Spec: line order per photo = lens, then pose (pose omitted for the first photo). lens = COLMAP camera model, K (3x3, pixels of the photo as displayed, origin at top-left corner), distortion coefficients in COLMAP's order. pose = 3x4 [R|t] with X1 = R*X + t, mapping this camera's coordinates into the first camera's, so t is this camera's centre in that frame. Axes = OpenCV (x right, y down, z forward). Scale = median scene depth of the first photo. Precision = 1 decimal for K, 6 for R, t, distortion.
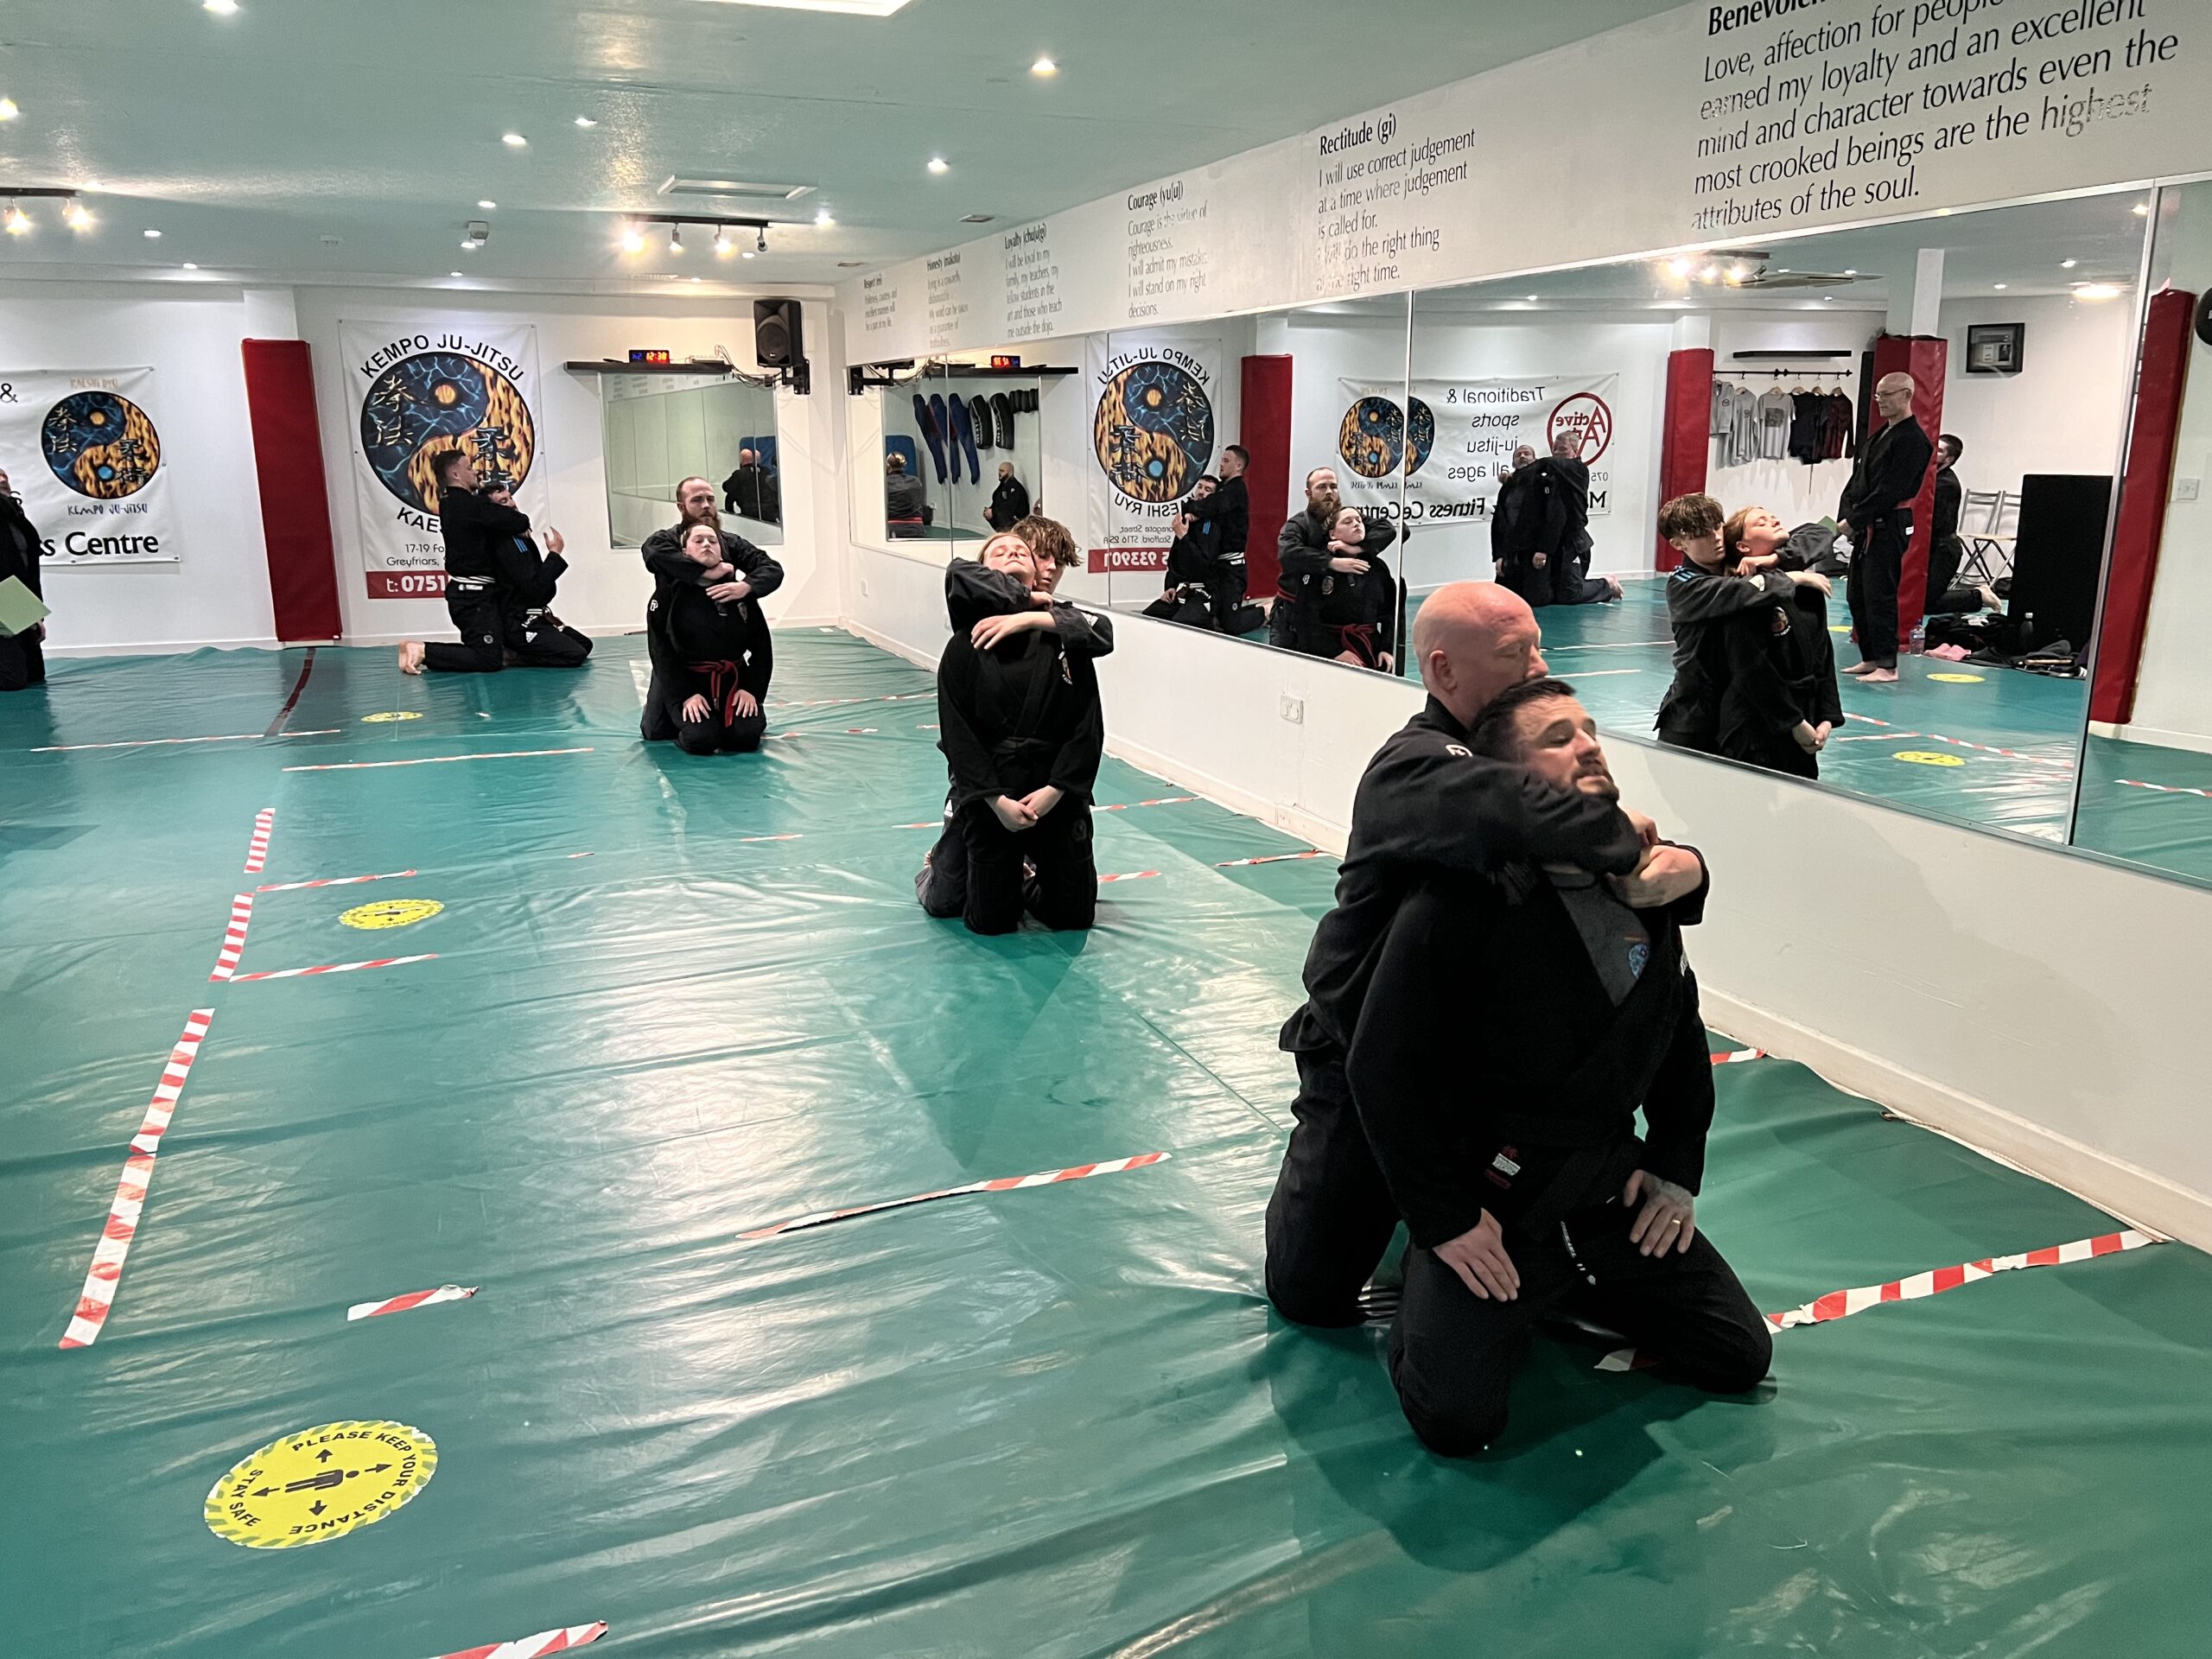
lens RADIAL K [[1638.0, 0, 1102.7], [0, 1638.0, 820.2], [0, 0, 1]] dist [0.064220, -0.052345]
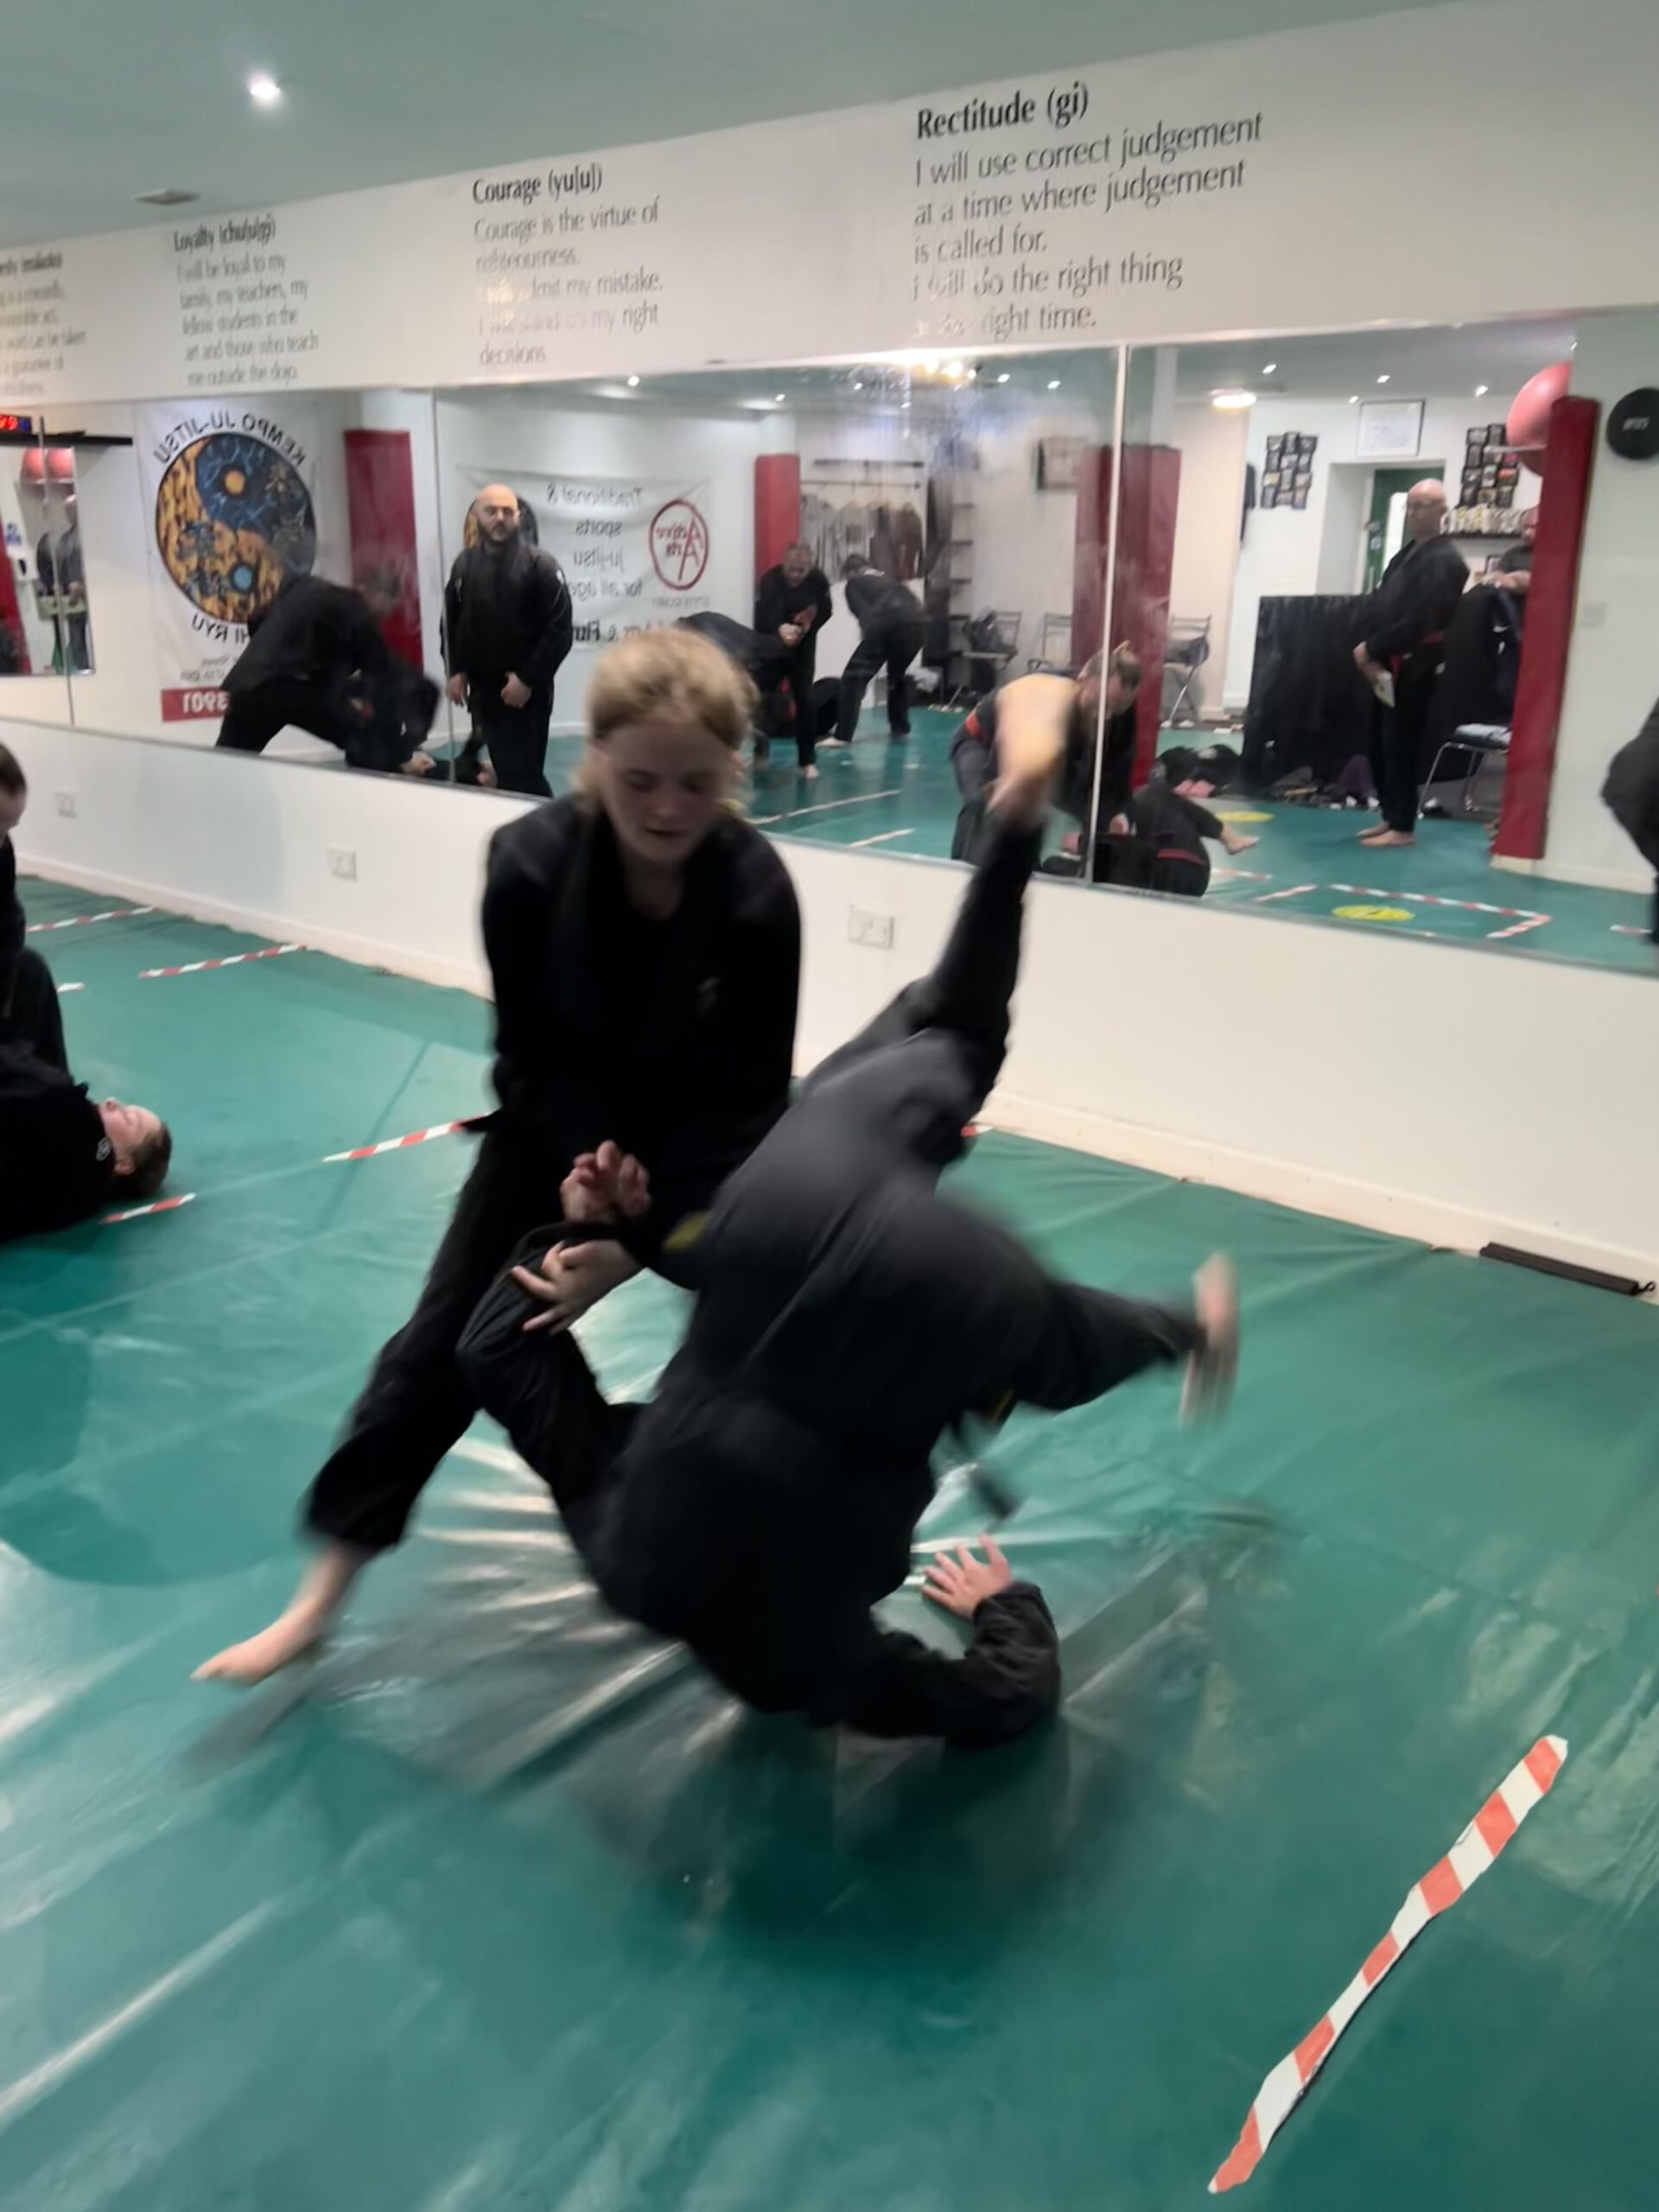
lens RADIAL K [[1796.0, 0, 838.7], [0, 1796.0, 1107.1], [0, 0, 1]] dist [0.028577, -0.024845]
pose [[0.888742, -0.124965, 0.441045, -0.197473], [0.090612, 0.991032, 0.098207, -0.052713], [-0.449362, -0.047317, 0.892096, 0.221025]]
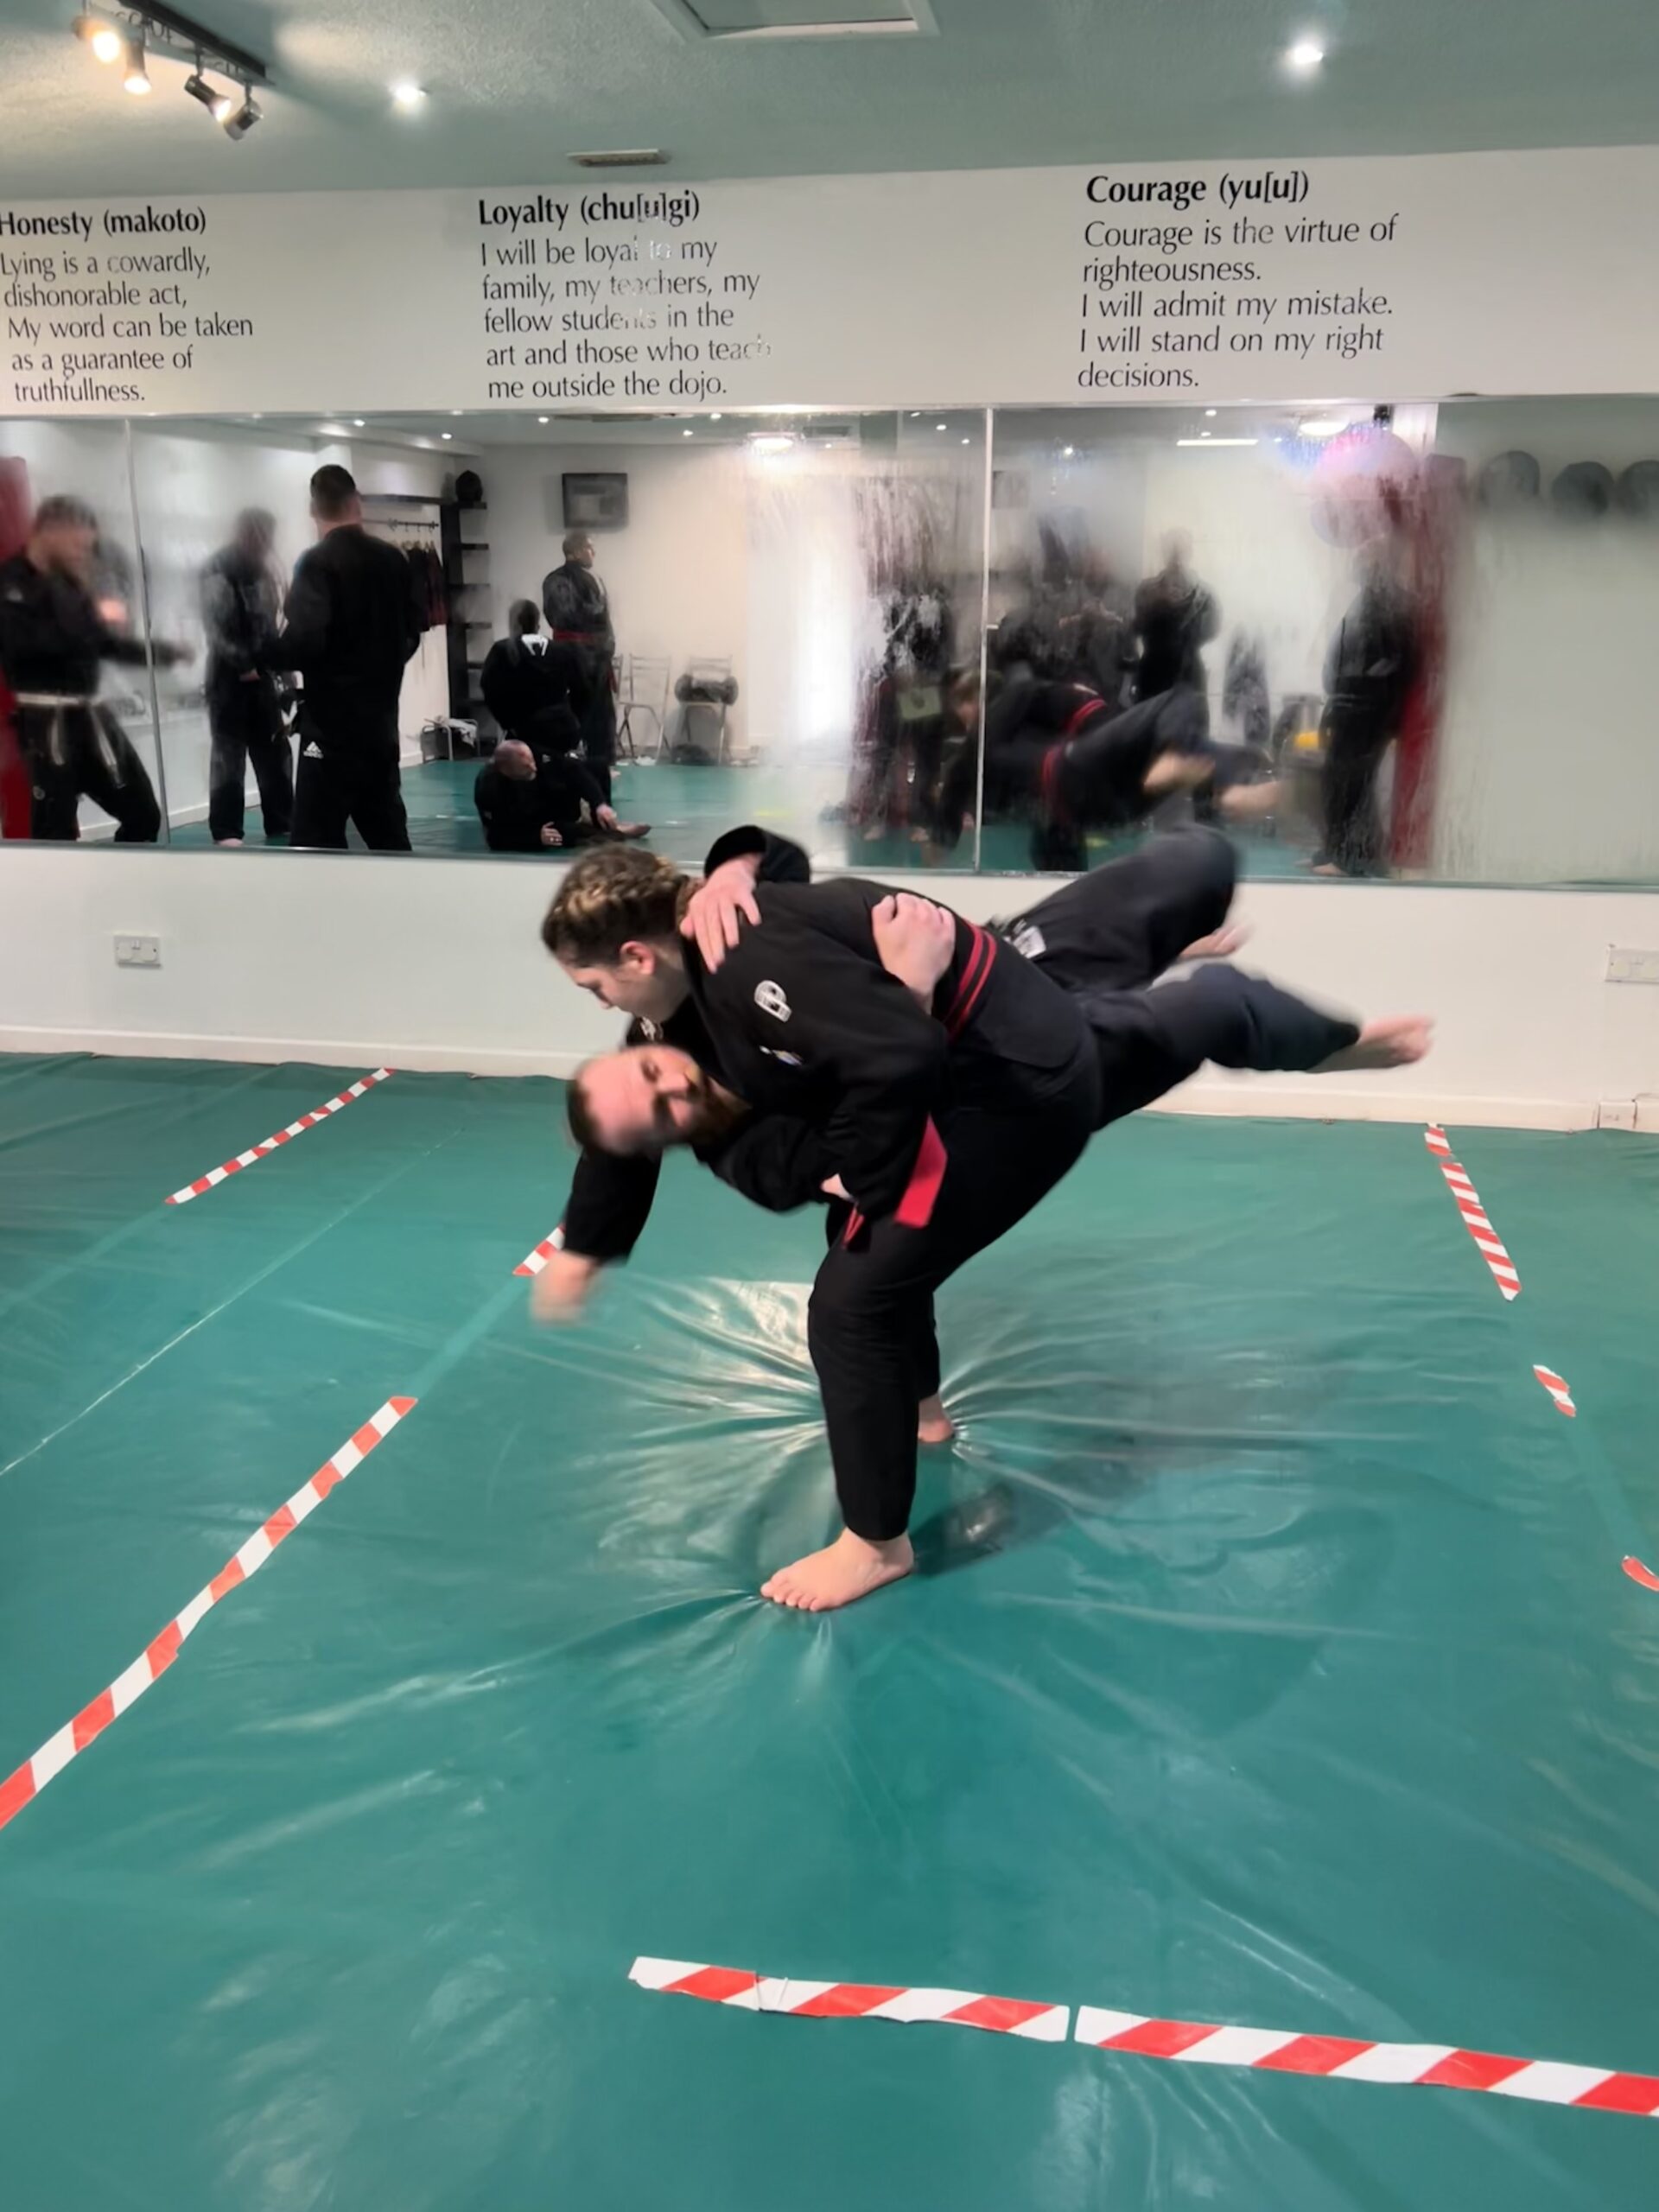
lens RADIAL K [[1796.0, 0, 825.6], [0, 1796.0, 1107.6], [0, 0, 1]] dist [0.028577, -0.024845]
pose [[0.535311, -0.232240, 0.812100, -0.557574], [0.193152, 0.969639, 0.149973, -0.148631], [-0.822274, 0.076577, 0.563916, 0.645985]]
